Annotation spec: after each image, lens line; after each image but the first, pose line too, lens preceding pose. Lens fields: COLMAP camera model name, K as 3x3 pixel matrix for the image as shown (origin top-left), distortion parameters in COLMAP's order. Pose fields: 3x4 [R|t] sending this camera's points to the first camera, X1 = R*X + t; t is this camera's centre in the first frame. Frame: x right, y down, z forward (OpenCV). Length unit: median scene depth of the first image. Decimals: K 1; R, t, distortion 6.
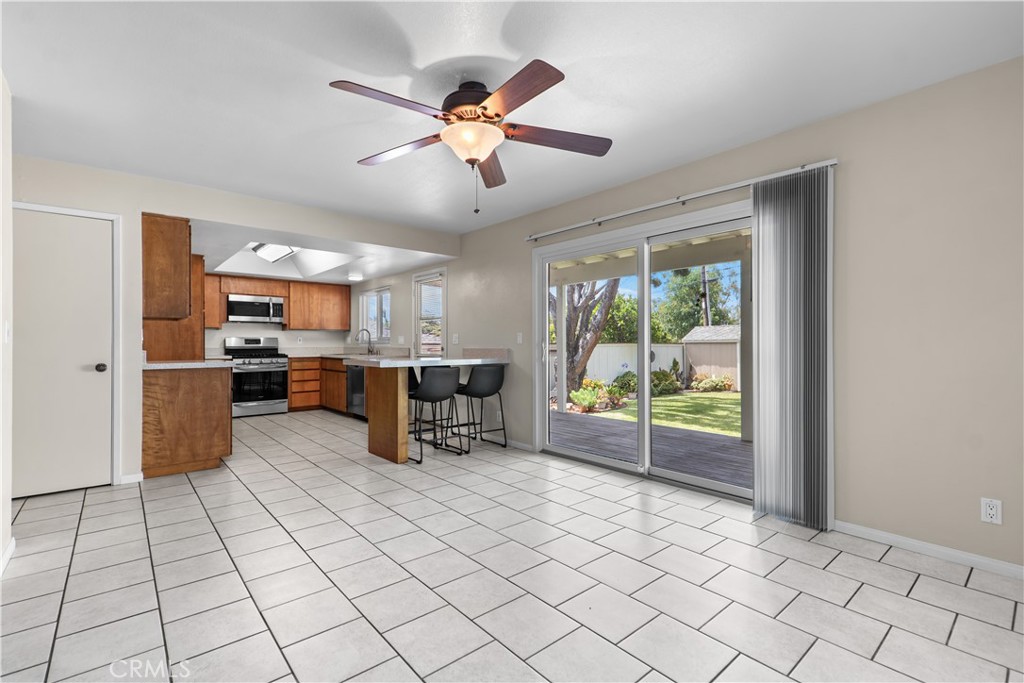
lens RADIAL K [[464.9, 0, 514.6], [0, 464.9, 339.6], [0, 0, 1]] dist [0.007564, -0.000114]
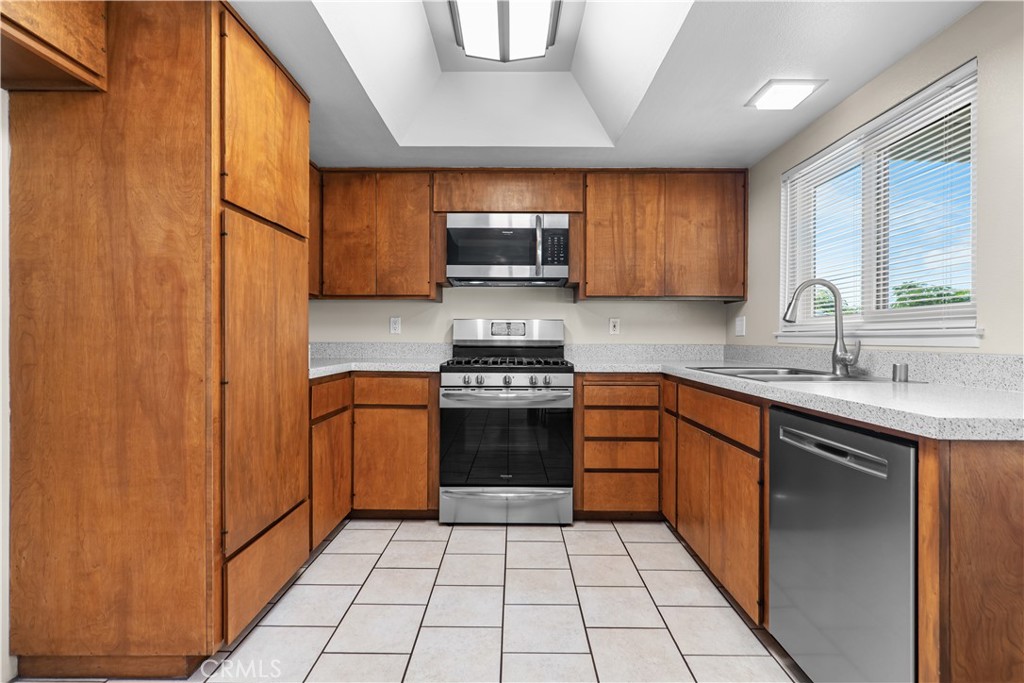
lens RADIAL K [[507.3, 0, 501.0], [0, 507.3, 340.0], [0, 0, 1]] dist [0.000278, 0.000200]
pose [[0.749116, 0.011743, -0.662335, -0.289183], [-0.001859, 0.999876, 0.015626, 0.007925], [0.662436, -0.010475, 0.749045, 0.718101]]
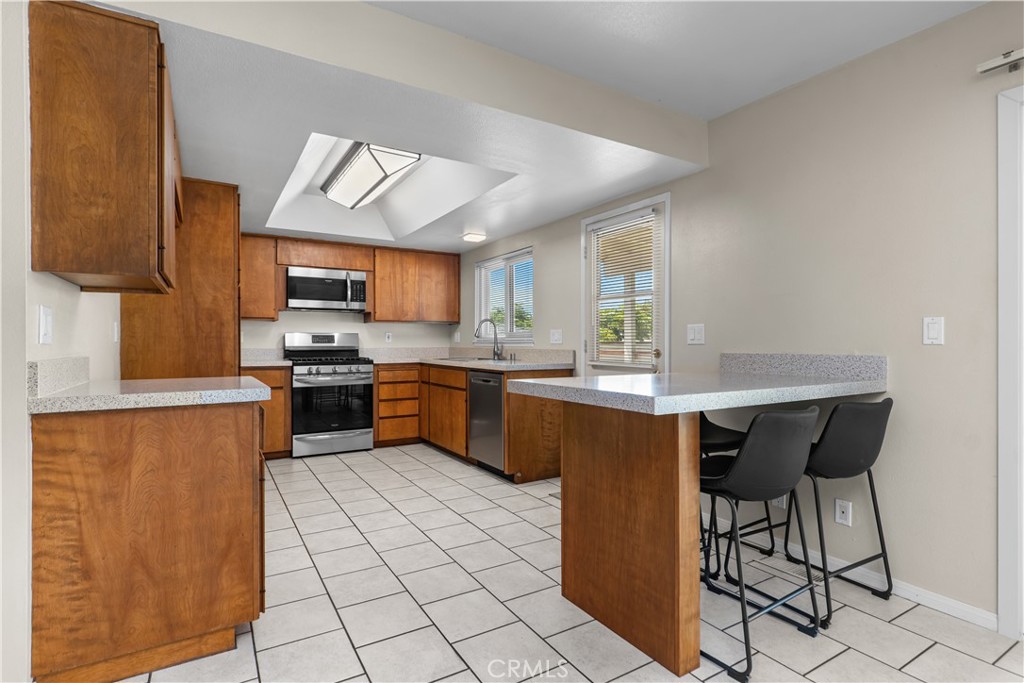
lens RADIAL K [[510.3, 0, 517.1], [0, 510.3, 341.2], [0, 0, 1]] dist [-0.001524, 0.000566]
pose [[0.987112, 0.001924, -0.160021, -0.190165], [-0.000792, 0.999974, 0.007132, 0.002090], [0.160030, -0.006913, 0.987088, 0.359062]]
